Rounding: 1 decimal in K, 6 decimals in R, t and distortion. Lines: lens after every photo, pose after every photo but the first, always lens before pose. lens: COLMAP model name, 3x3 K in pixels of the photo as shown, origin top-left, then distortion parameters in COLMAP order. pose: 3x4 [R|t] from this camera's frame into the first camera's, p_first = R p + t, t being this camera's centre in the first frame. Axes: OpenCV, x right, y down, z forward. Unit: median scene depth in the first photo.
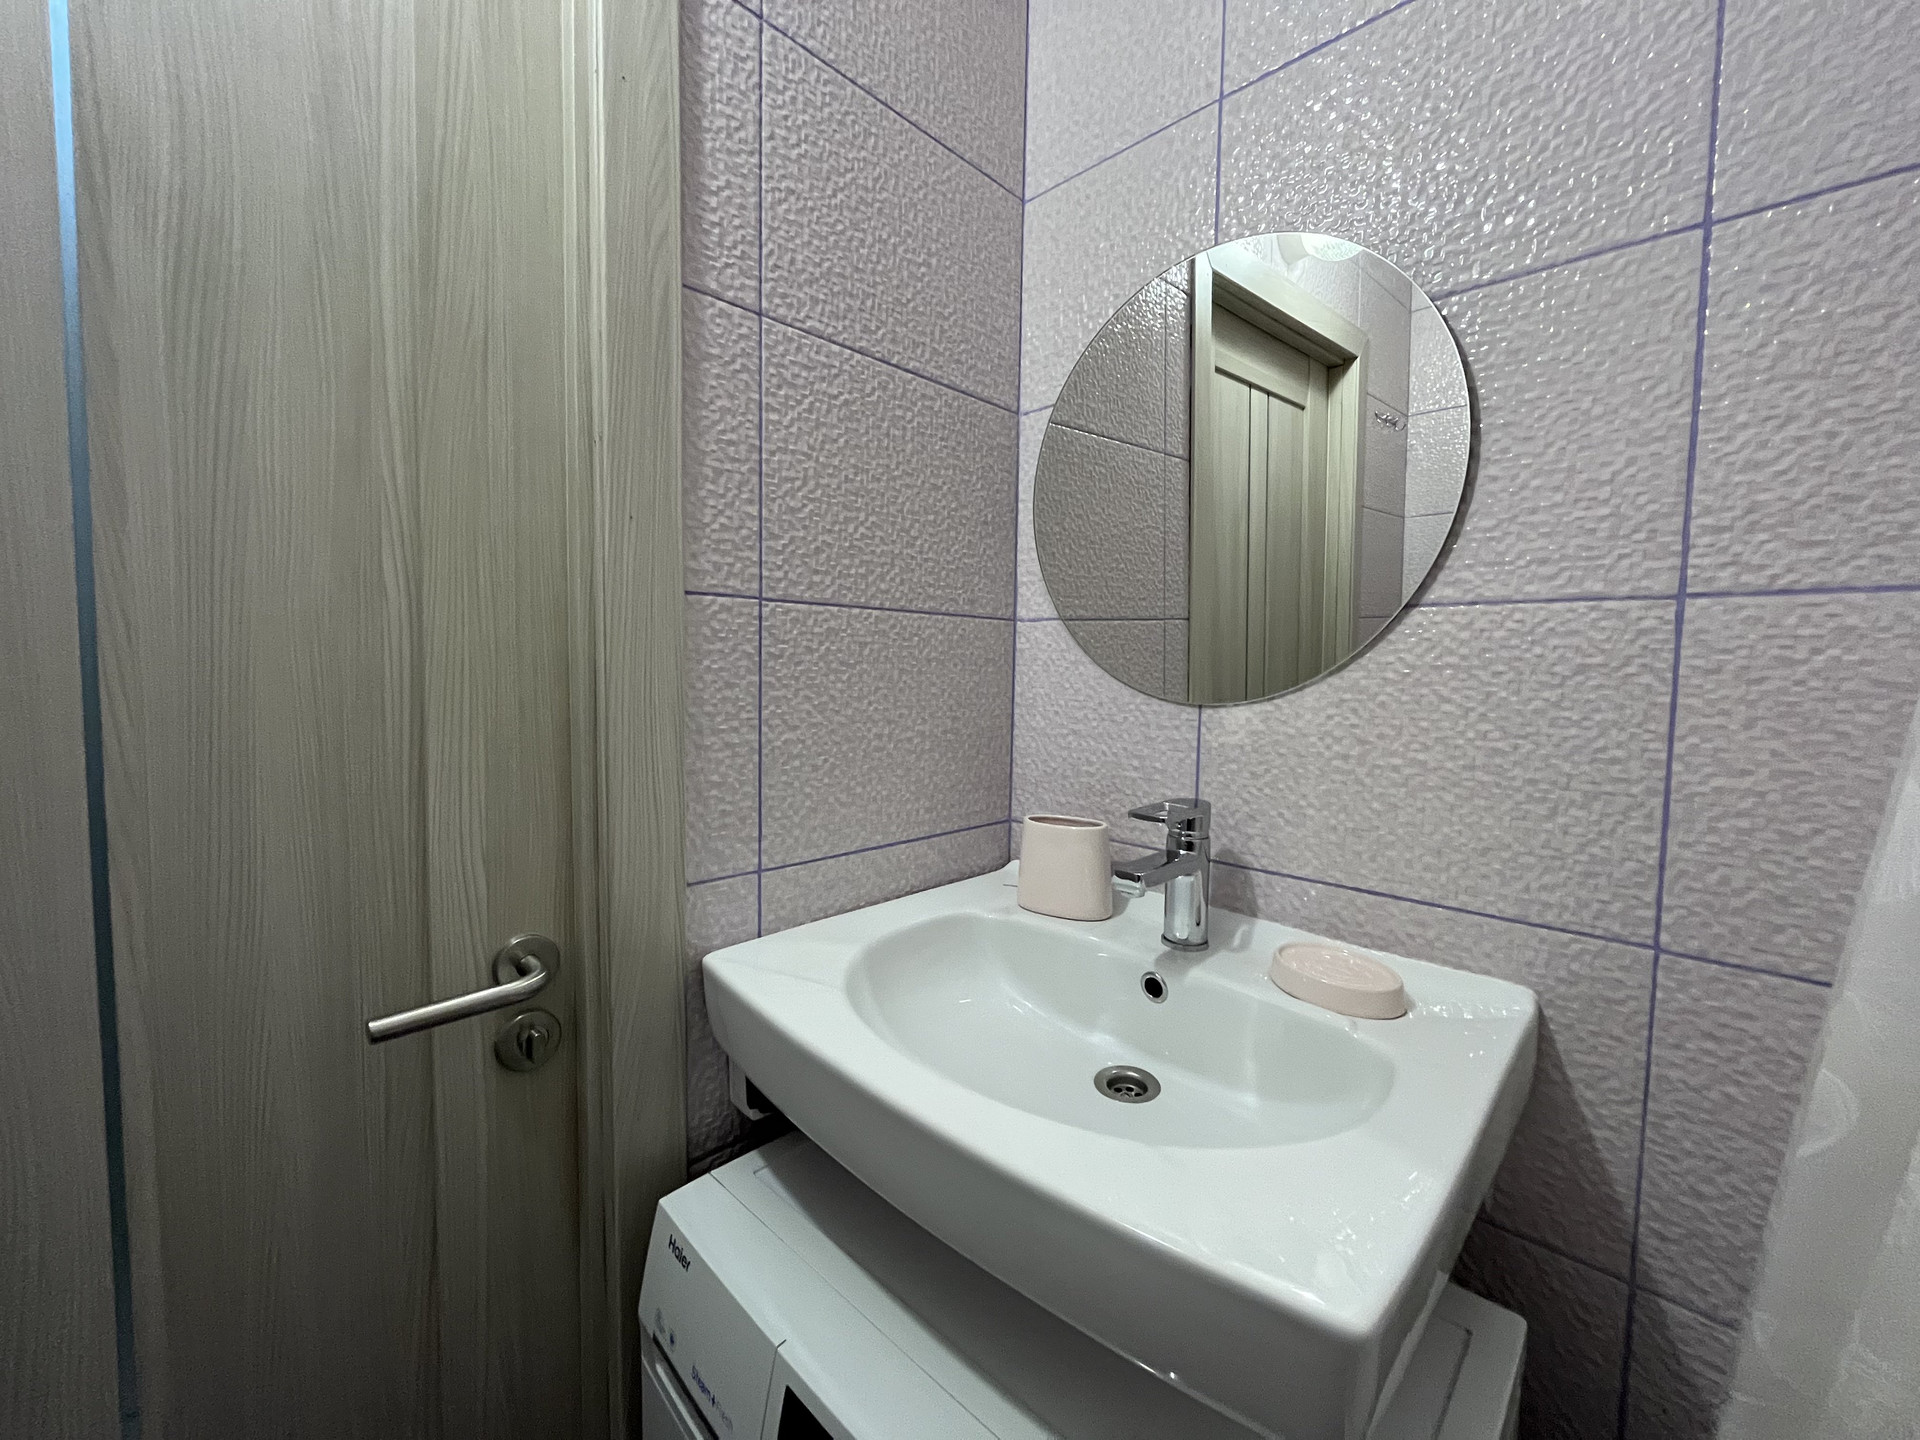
lens RADIAL K [[772.8, 0, 963.7], [0, 772.8, 713.4], [0, 0, 1]] dist [-0.008699, -0.000456]
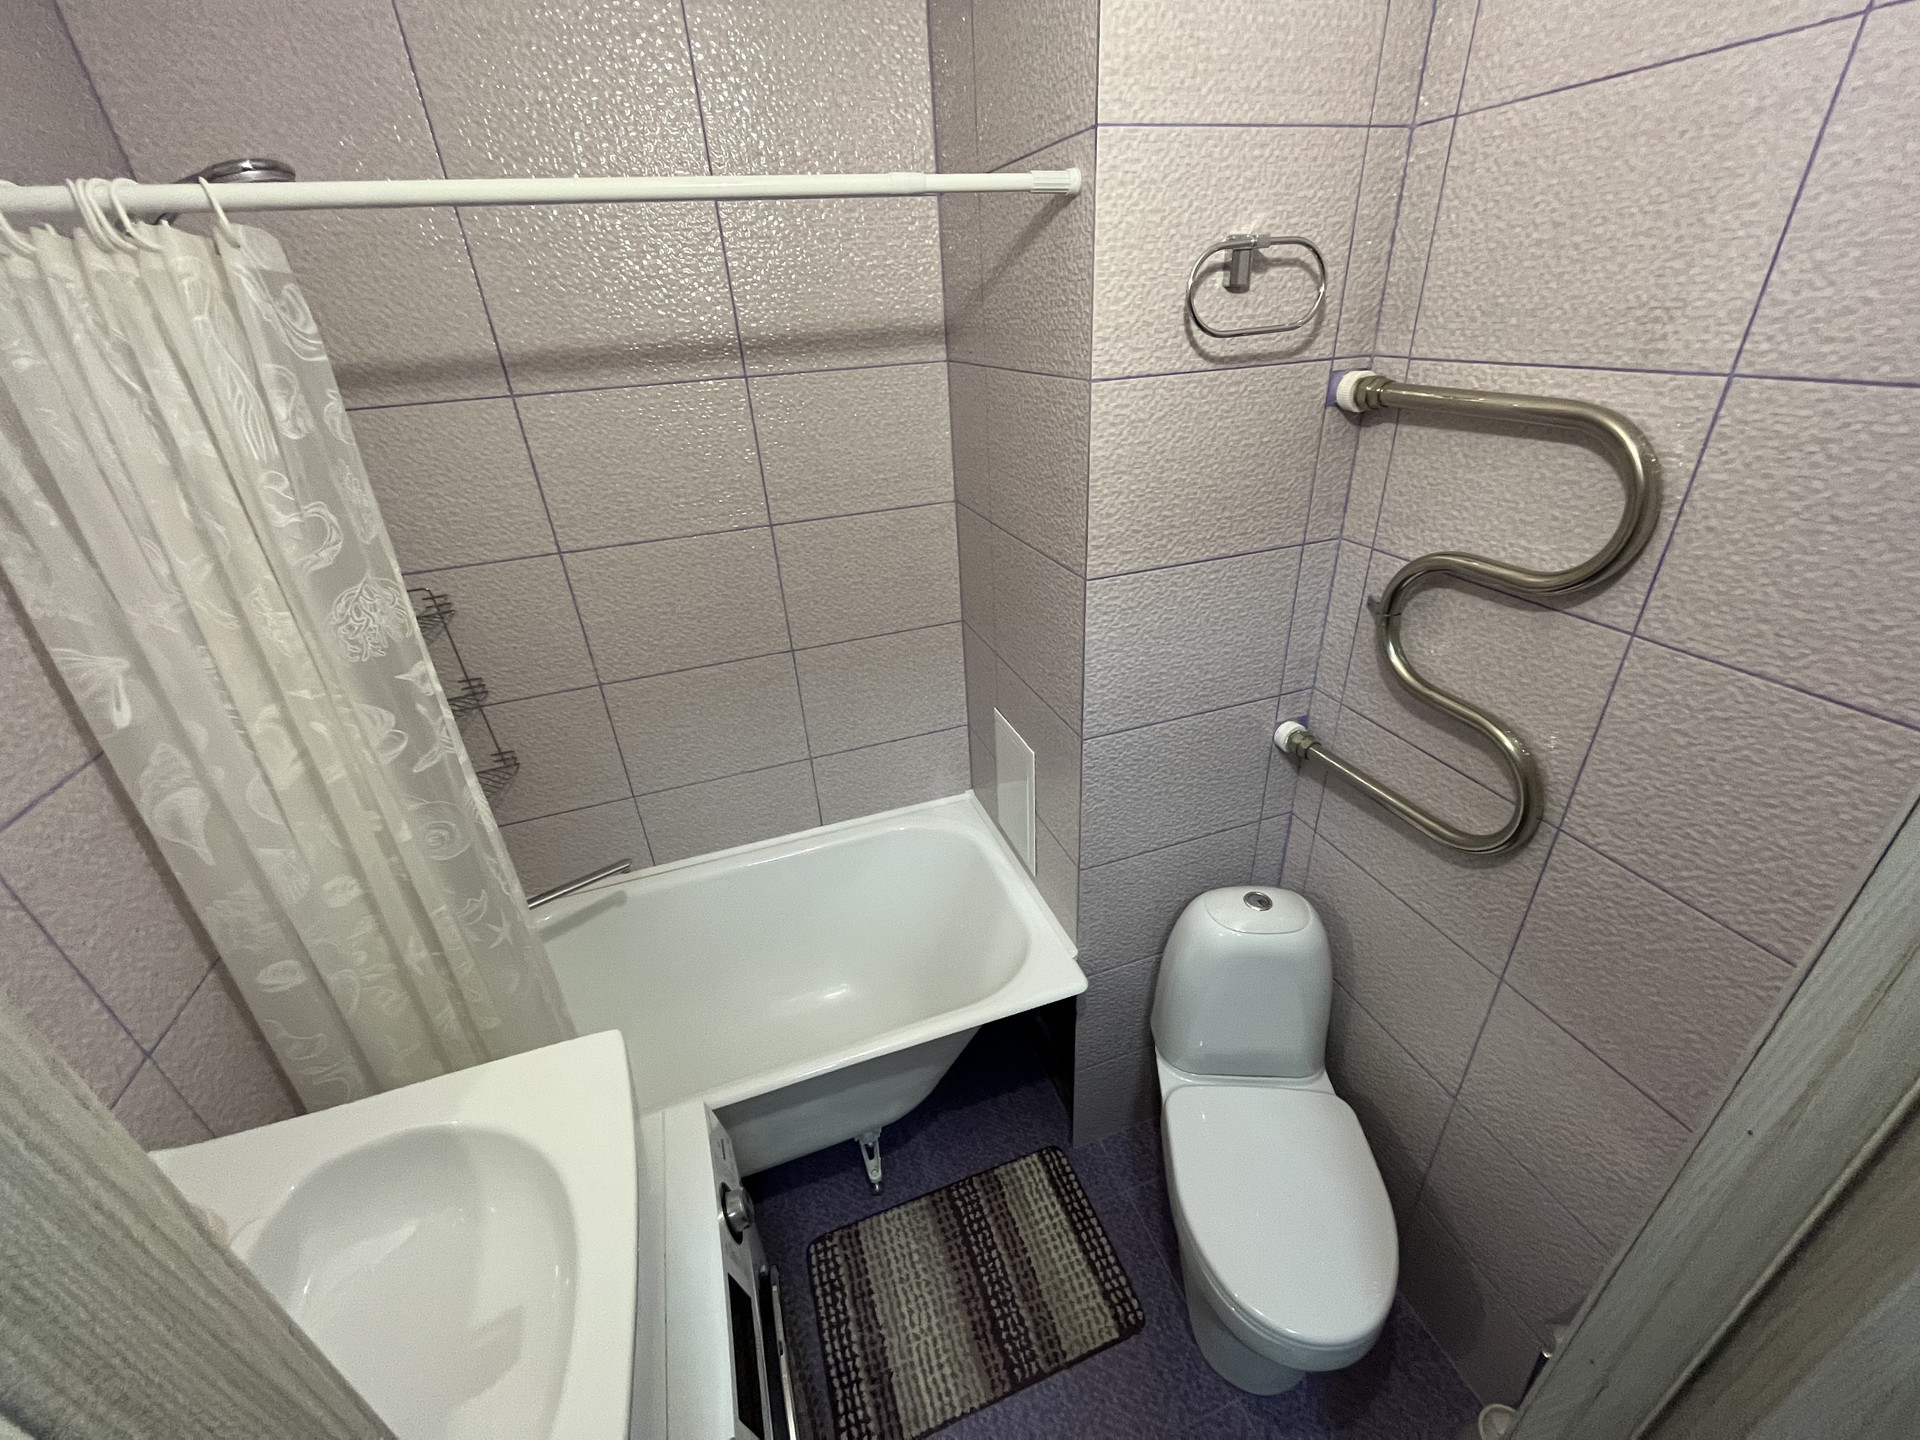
lens RADIAL K [[772.8, 0, 958.6], [0, 772.8, 715.1], [0, 0, 1]] dist [-0.008699, -0.000456]
pose [[0.438517, -0.454748, 0.775182, -0.969128], [0.114739, 0.883807, 0.453563, -0.337710], [-0.891368, -0.109951, 0.439742, 0.453781]]
